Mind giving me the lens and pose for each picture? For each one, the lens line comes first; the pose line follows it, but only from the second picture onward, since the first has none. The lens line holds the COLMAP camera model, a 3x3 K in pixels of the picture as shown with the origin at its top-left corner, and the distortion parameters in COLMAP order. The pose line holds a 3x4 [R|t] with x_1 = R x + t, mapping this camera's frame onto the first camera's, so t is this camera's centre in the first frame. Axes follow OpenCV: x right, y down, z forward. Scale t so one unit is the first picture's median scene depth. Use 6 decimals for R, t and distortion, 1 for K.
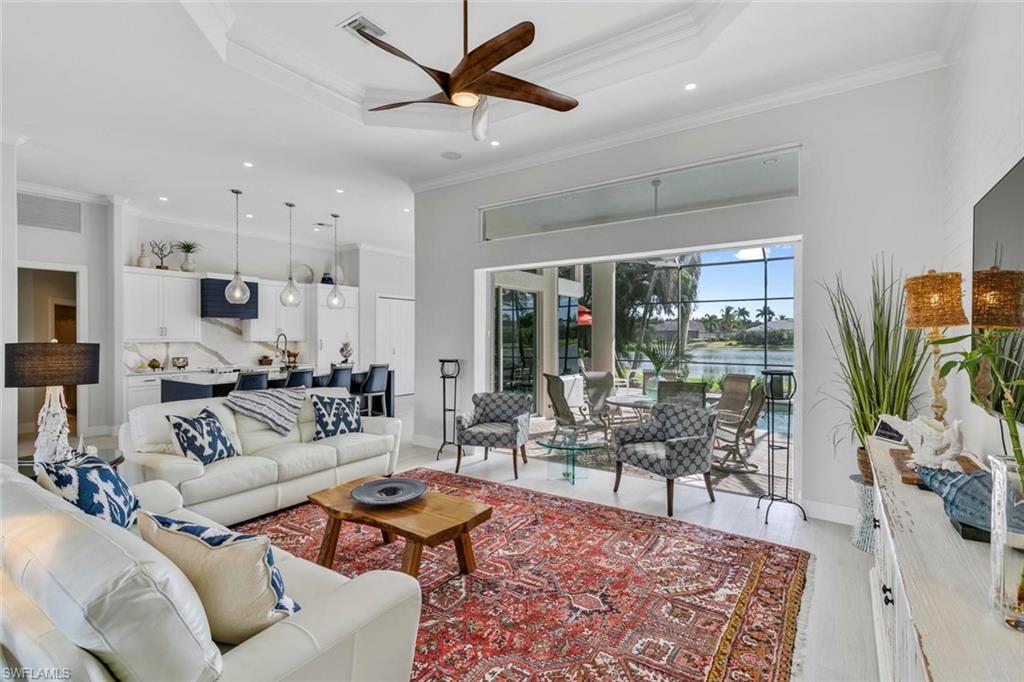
lens RADIAL K [[468.1, 0, 512.5], [0, 468.1, 336.3], [0, 0, 1]] dist [0.011338, -0.002213]
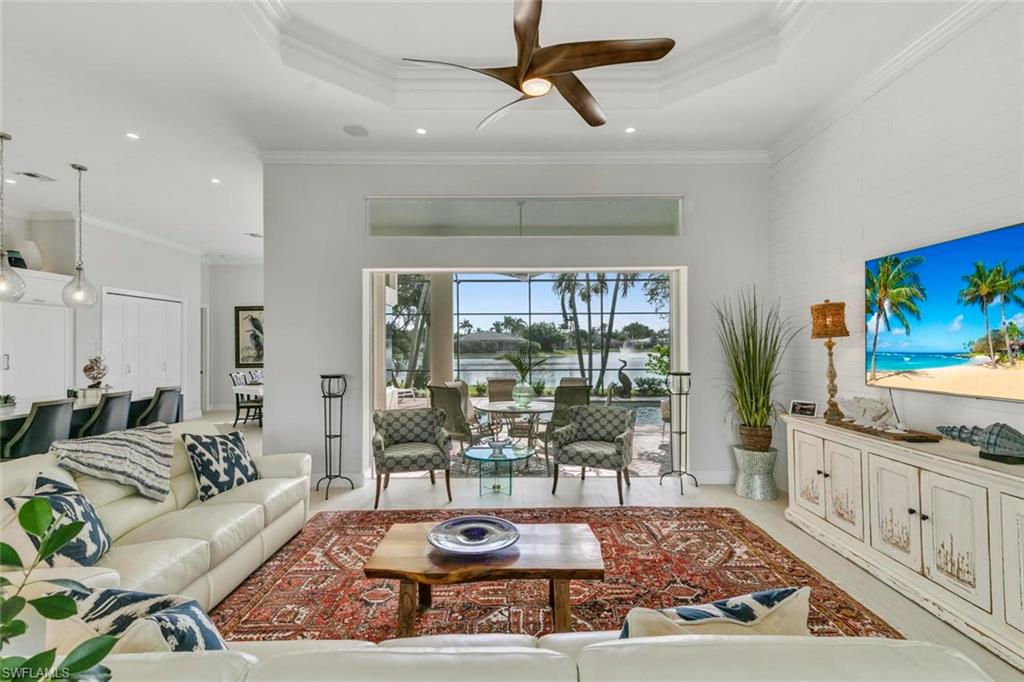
lens RADIAL K [[468.1, 0, 512.2], [0, 468.1, 339.5], [0, 0, 1]] dist [0.011338, -0.002213]
pose [[0.825917, 0.002286, 0.563787, -0.341329], [0.006145, 0.999896, -0.013057, -0.000068], [-0.563758, 0.014248, 0.825817, 0.141631]]
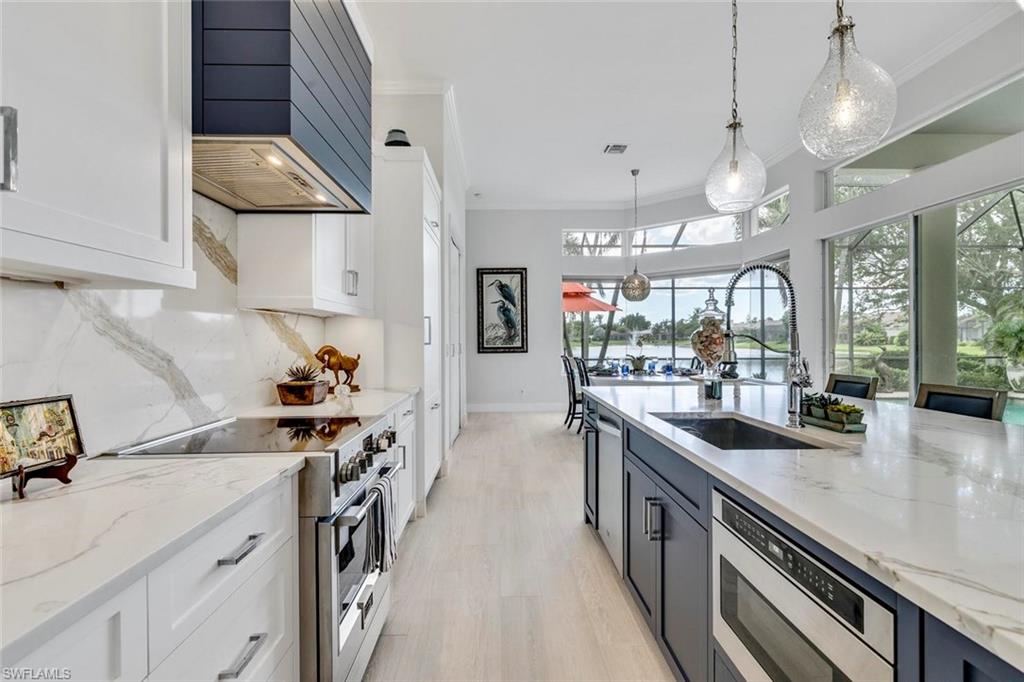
lens RADIAL K [[481.3, 0, 512.0], [0, 481.3, 339.4], [0, 0, 1]] dist [-0.021420, -0.000537]
pose [[0.809015, -0.004383, 0.587772, -0.942673], [0.003132, 0.999990, 0.003146, 0.039365], [-0.587780, -0.000704, 0.809020, 1.142703]]
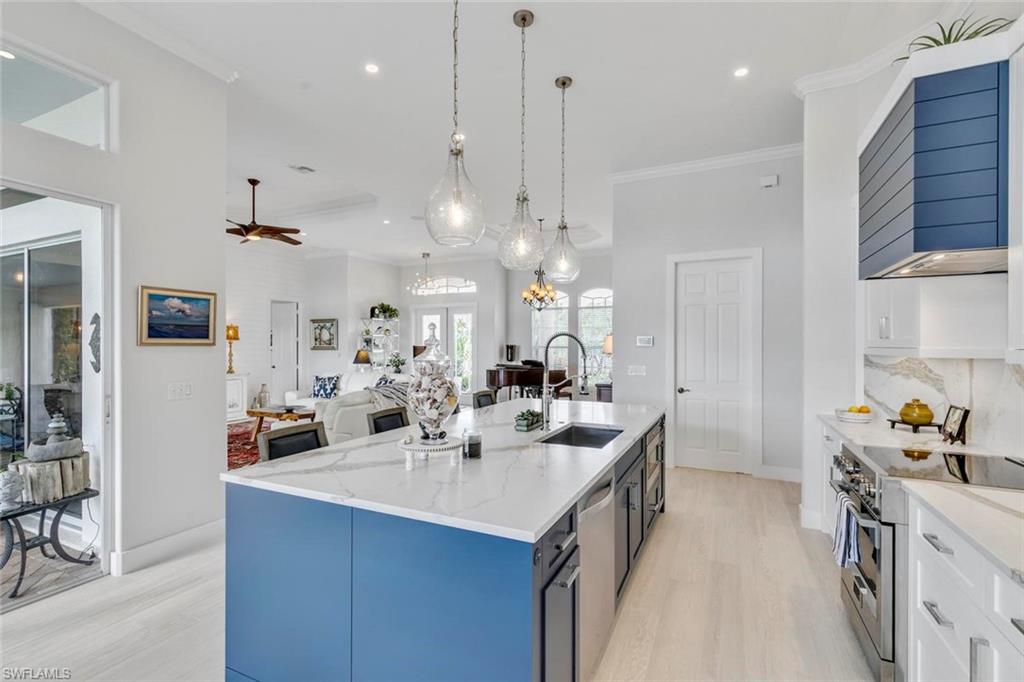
lens RADIAL K [[468.1, 0, 512.8], [0, 468.1, 348.9], [0, 0, 1]] dist [0.011338, -0.002213]
pose [[-0.987436, -0.001056, -0.158017, -0.505095], [-0.002559, 0.999953, 0.009309, 0.005390], [0.158000, 0.009597, -0.987392, 1.774186]]
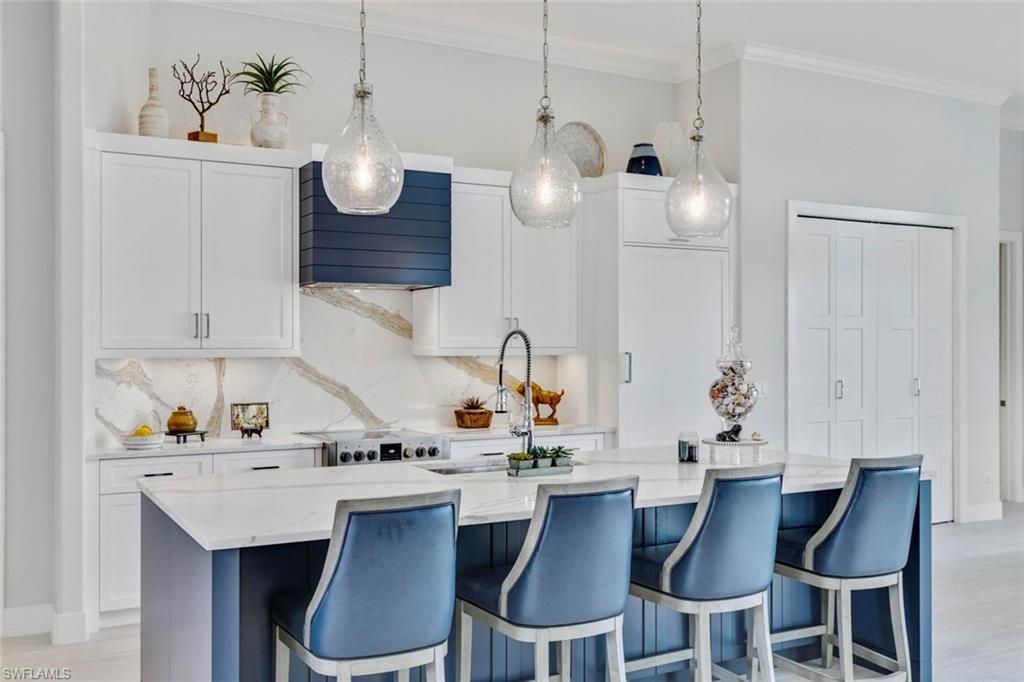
lens RADIAL K [[976.3, 0, 515.0], [0, 976.3, 338.7], [0, 0, 1]] dist [0.001073, 0.000000]
pose [[0.893991, -0.002796, -0.448076, -0.306555], [0.000588, 0.999987, -0.005068, 0.003284], [0.448084, 0.004267, 0.893981, 0.636581]]
